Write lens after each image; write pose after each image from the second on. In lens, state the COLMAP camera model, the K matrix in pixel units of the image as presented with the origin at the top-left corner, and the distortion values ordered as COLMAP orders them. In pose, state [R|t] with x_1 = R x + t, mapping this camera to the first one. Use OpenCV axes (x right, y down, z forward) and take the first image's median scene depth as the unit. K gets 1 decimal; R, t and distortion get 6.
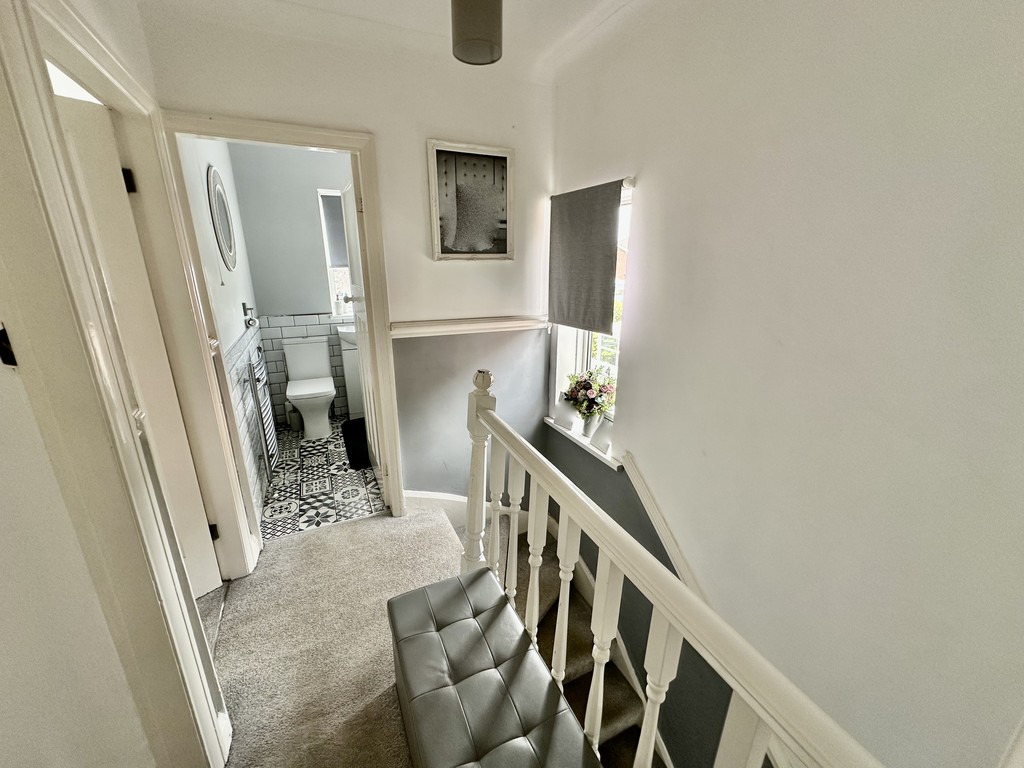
lens RADIAL K [[408.0, 0, 509.1], [0, 408.0, 384.9], [0, 0, 1]] dist [0.000396, -0.000637]
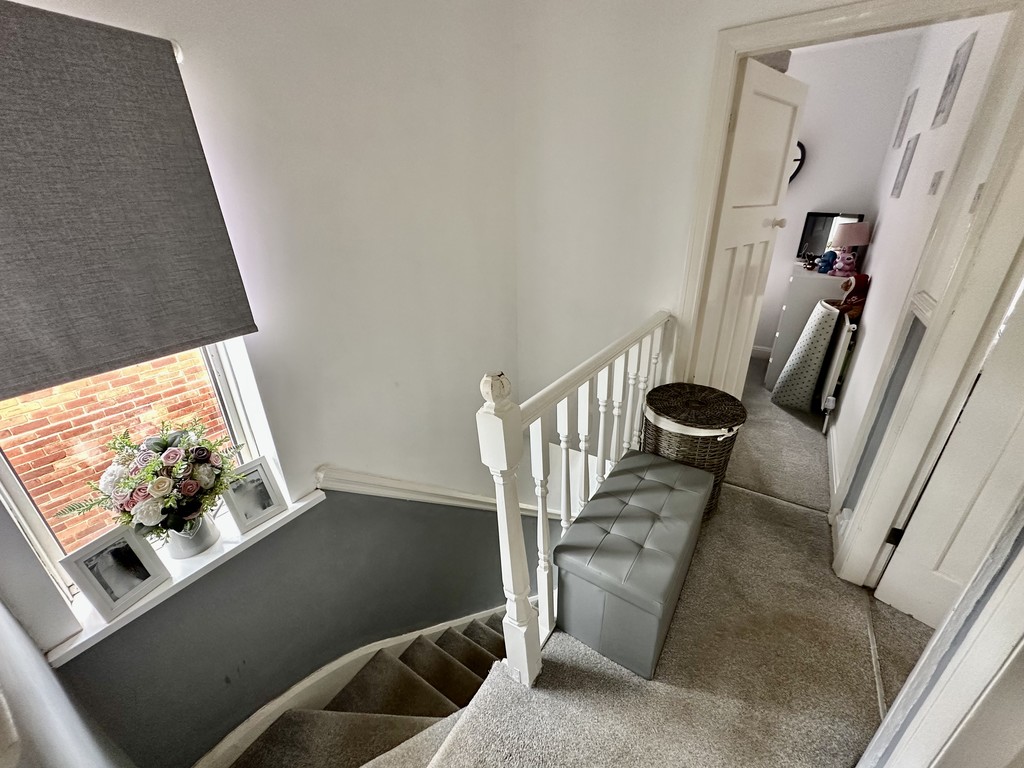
lens RADIAL K [[408.0, 0, 511.0], [0, 408.0, 382.6], [0, 0, 1]] dist [0.000396, -0.000637]
pose [[-0.516532, -0.342156, 0.784935, -0.429965], [0.271066, 0.804209, 0.528934, -0.264433], [-0.812230, 0.485981, -0.322653, 0.875838]]
